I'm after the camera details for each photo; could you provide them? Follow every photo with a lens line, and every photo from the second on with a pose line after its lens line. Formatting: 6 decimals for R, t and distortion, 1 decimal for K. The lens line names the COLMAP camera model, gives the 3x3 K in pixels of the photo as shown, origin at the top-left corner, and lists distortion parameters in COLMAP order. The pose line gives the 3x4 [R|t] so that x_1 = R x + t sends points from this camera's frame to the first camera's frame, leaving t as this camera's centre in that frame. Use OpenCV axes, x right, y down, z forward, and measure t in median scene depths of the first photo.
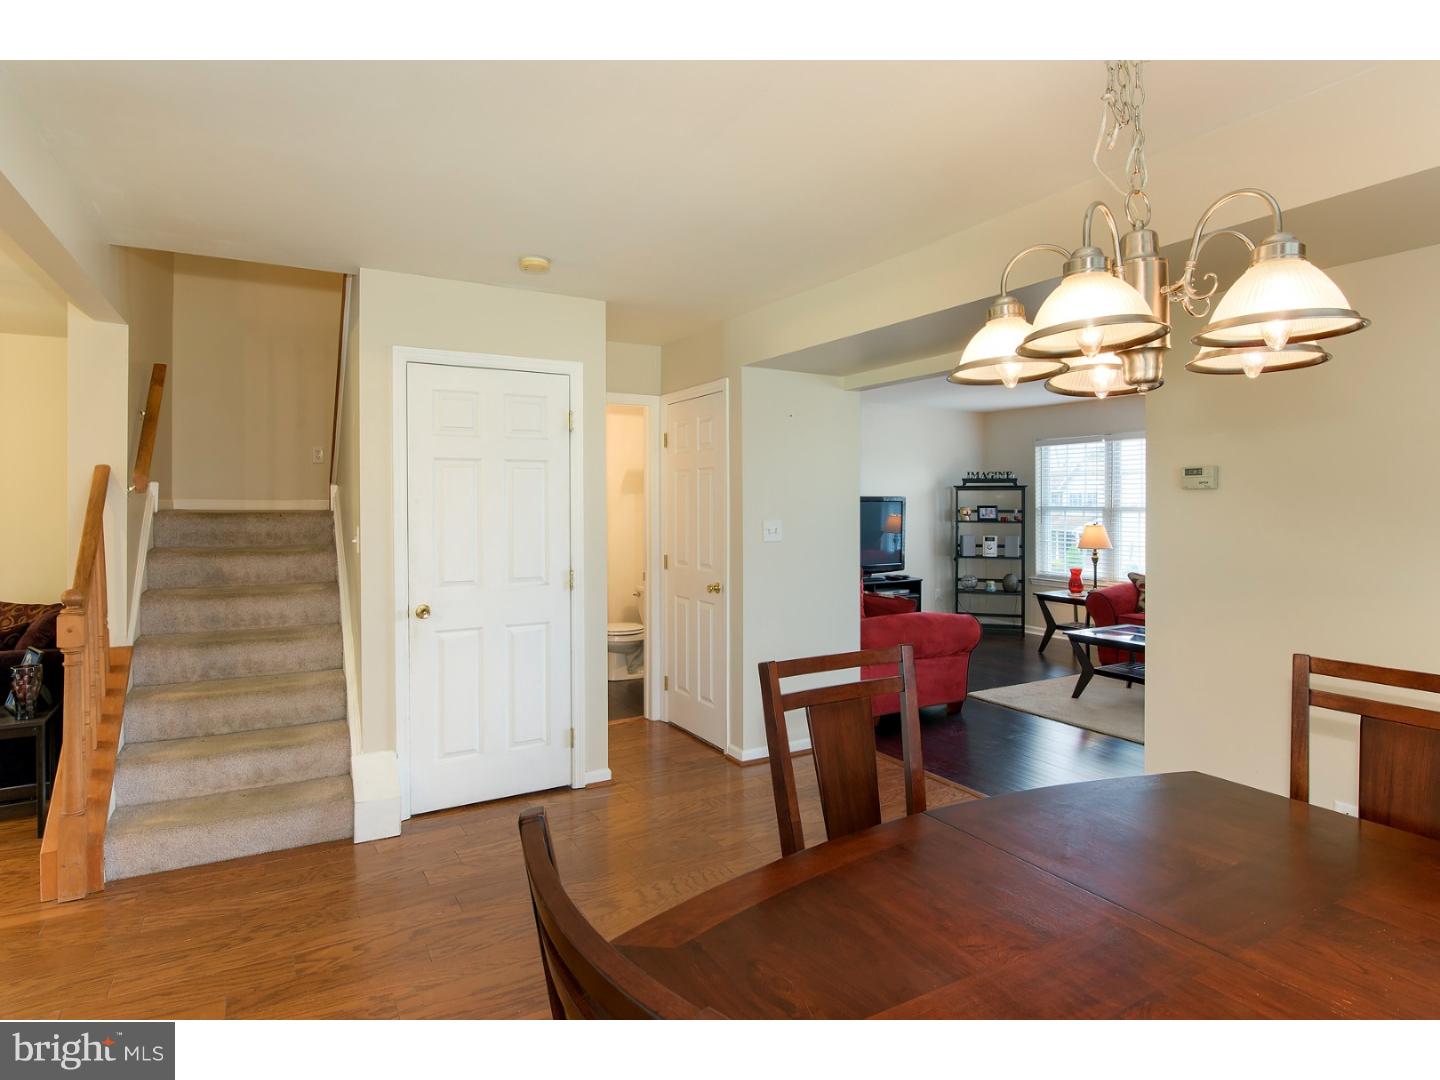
lens RADIAL K [[800.6, 0, 724.3], [0, 800.6, 499.6], [0, 0, 1]] dist [0.028504, -0.000134]
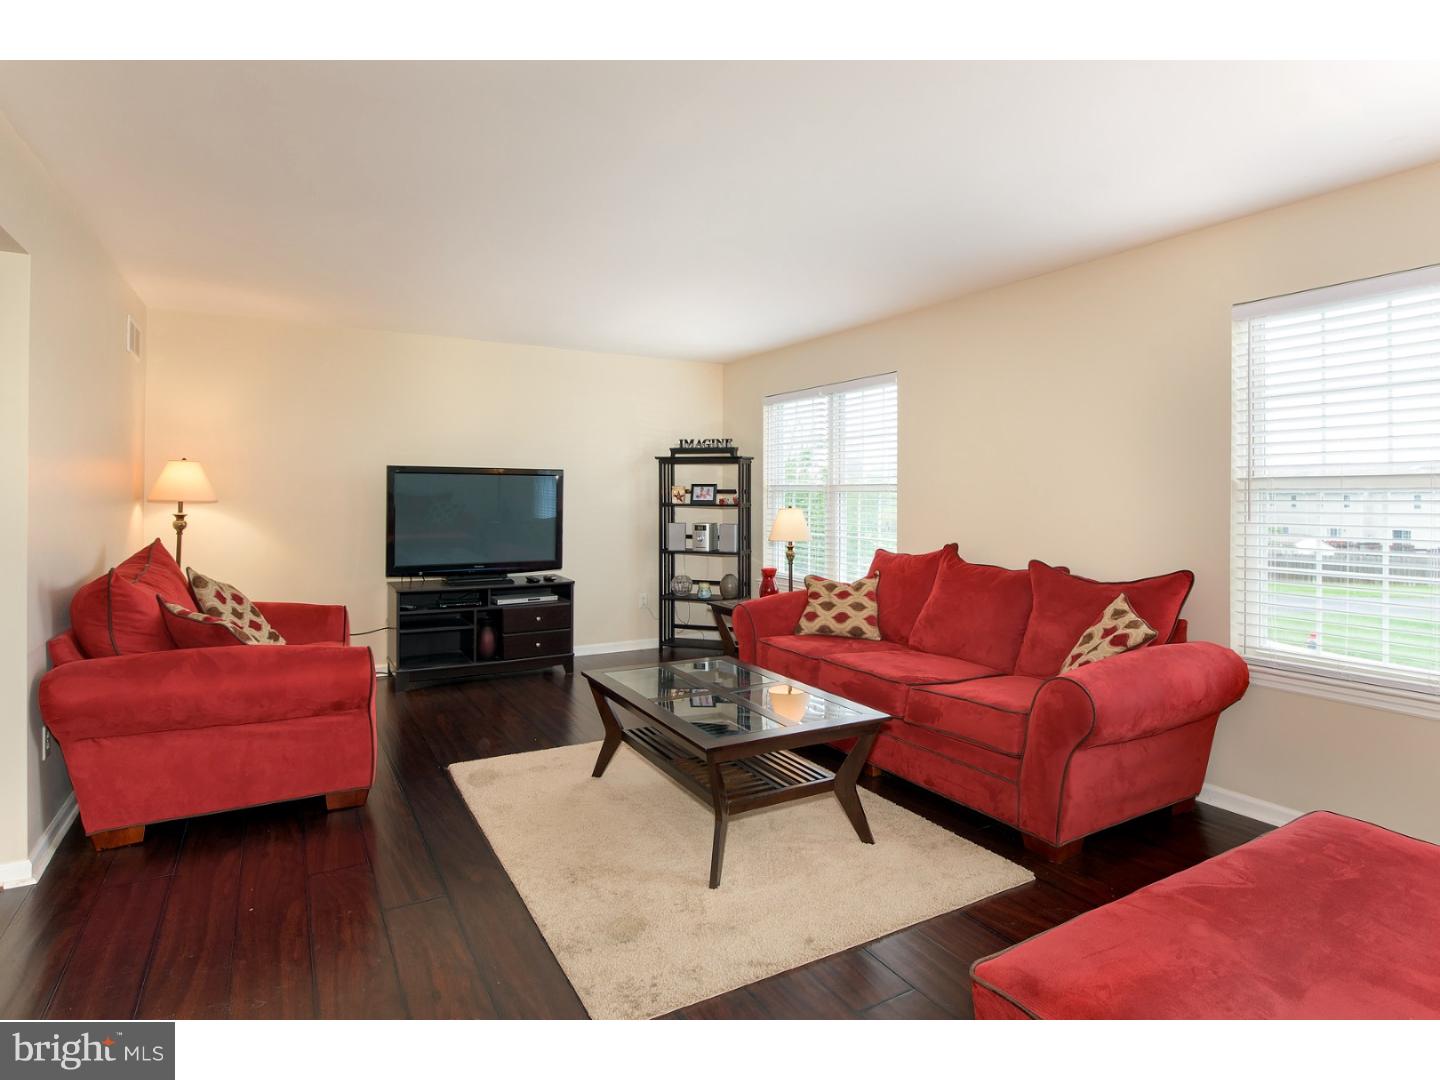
lens RADIAL K [[800.6, 0, 724.3], [0, 800.6, 499.6], [0, 0, 1]] dist [0.028504, -0.000134]
pose [[0.999800, 0.004040, -0.019570, 0.365906], [-0.003806, 0.999921, 0.011990, 0.013277], [0.019617, -0.011913, 0.999737, 0.248672]]
